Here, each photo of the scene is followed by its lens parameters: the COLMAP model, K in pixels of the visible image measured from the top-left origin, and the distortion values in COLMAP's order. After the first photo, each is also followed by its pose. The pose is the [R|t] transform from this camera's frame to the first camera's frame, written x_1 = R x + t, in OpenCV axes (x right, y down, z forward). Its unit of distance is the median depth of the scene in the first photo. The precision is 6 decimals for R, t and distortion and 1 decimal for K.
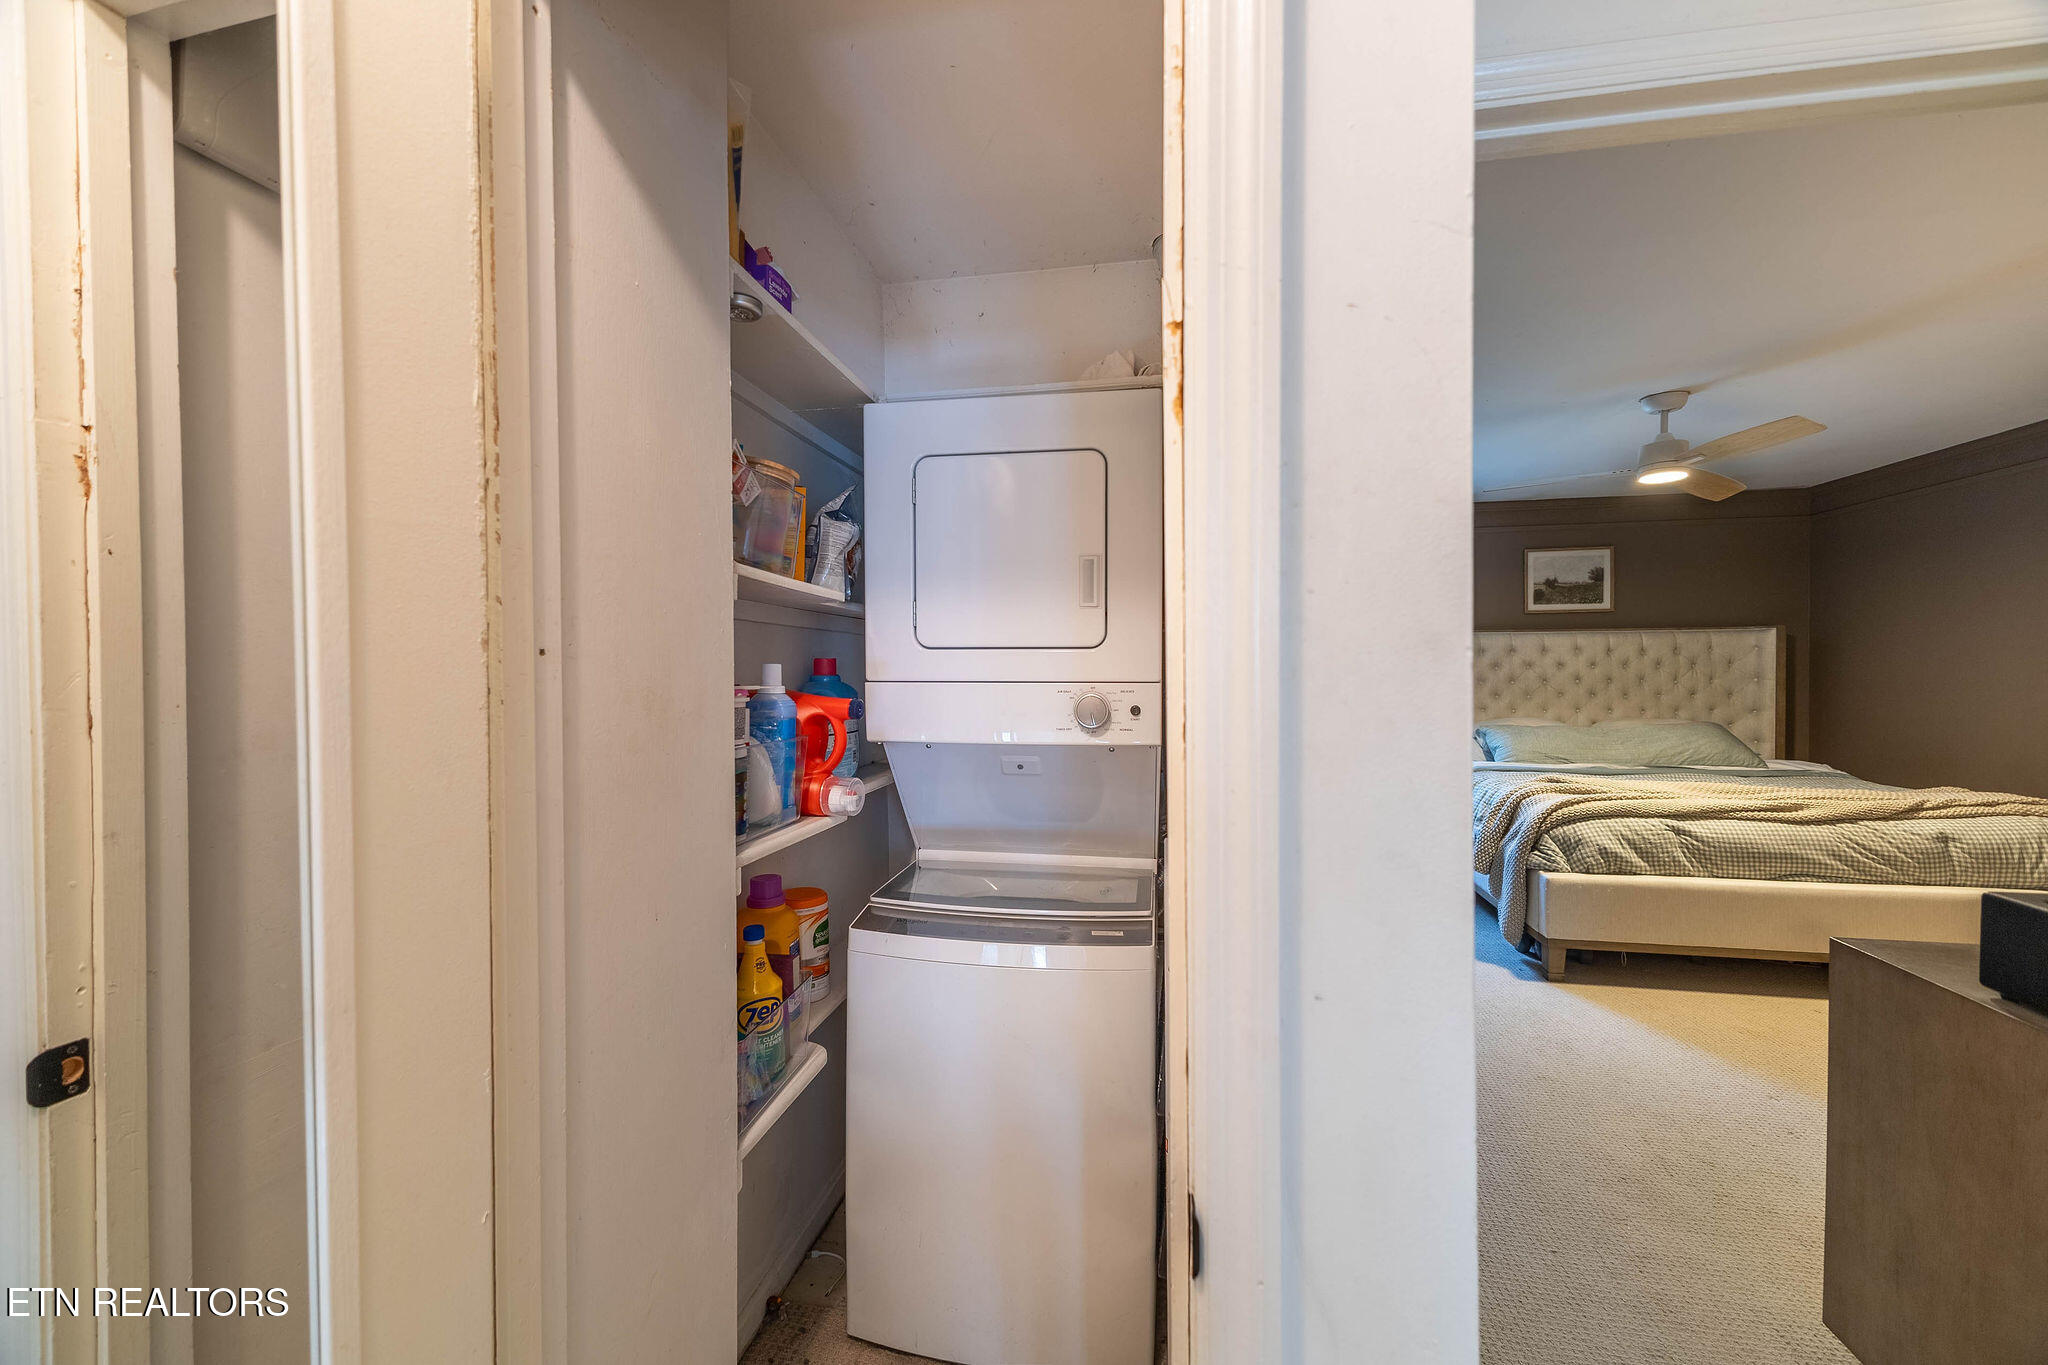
lens RADIAL K [[798.6, 0, 1017.0], [0, 798.6, 677.5], [0, 0, 1]] dist [0.017229, -0.008470]
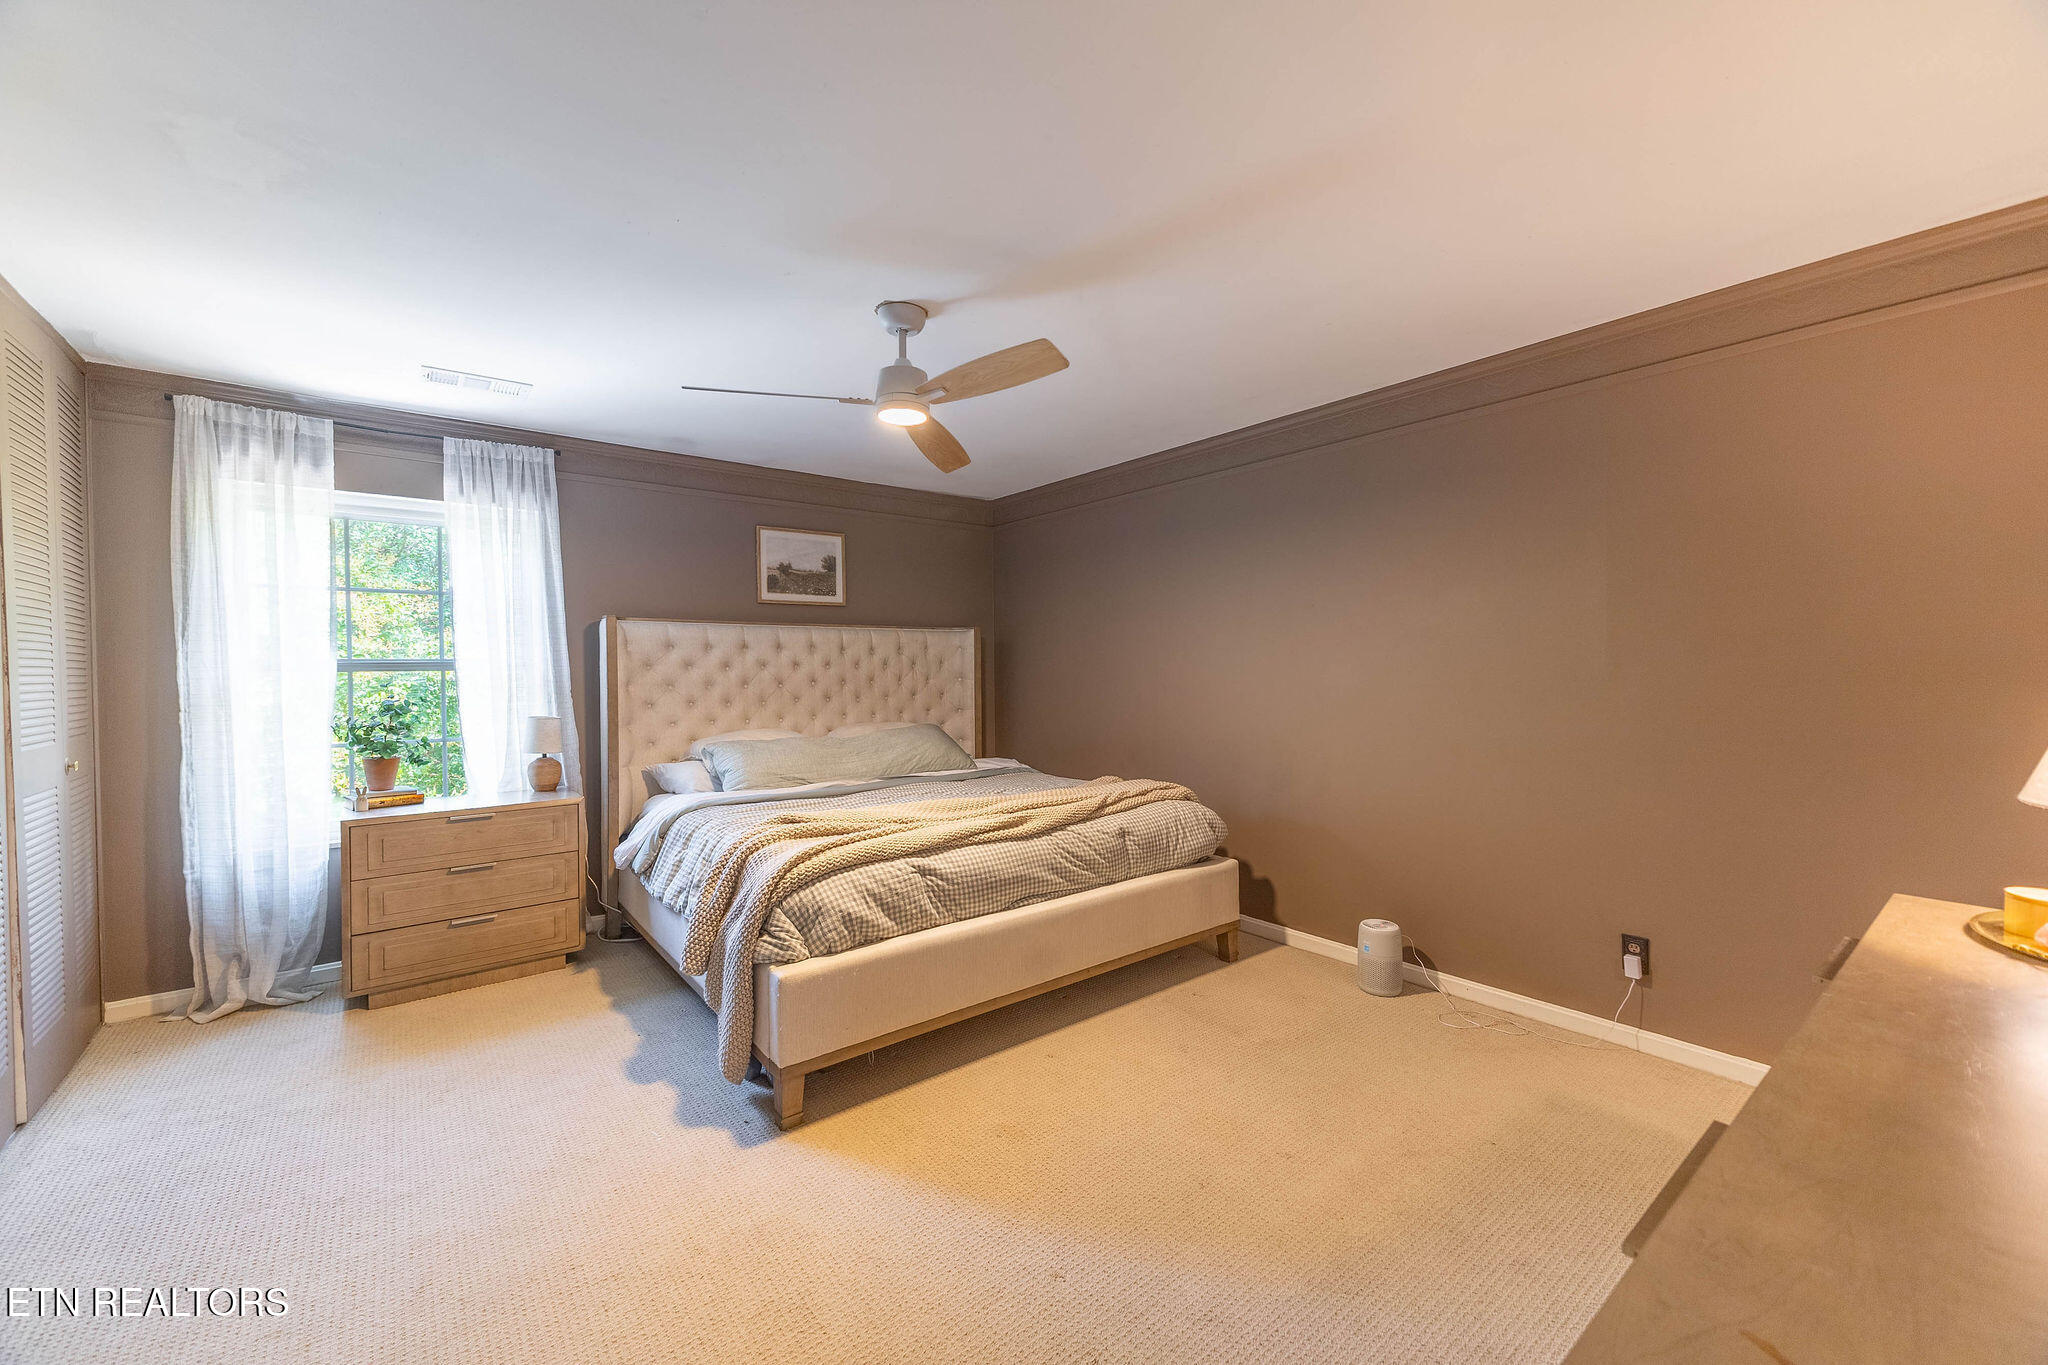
lens RADIAL K [[798.6, 0, 1017.0], [0, 798.6, 677.5], [0, 0, 1]] dist [0.017229, -0.008470]
pose [[0.652224, -0.008462, 0.757979, 0.211779], [0.014294, 0.999897, -0.001137, 0.002591], [-0.757891, 0.011576, 0.652278, 0.306110]]
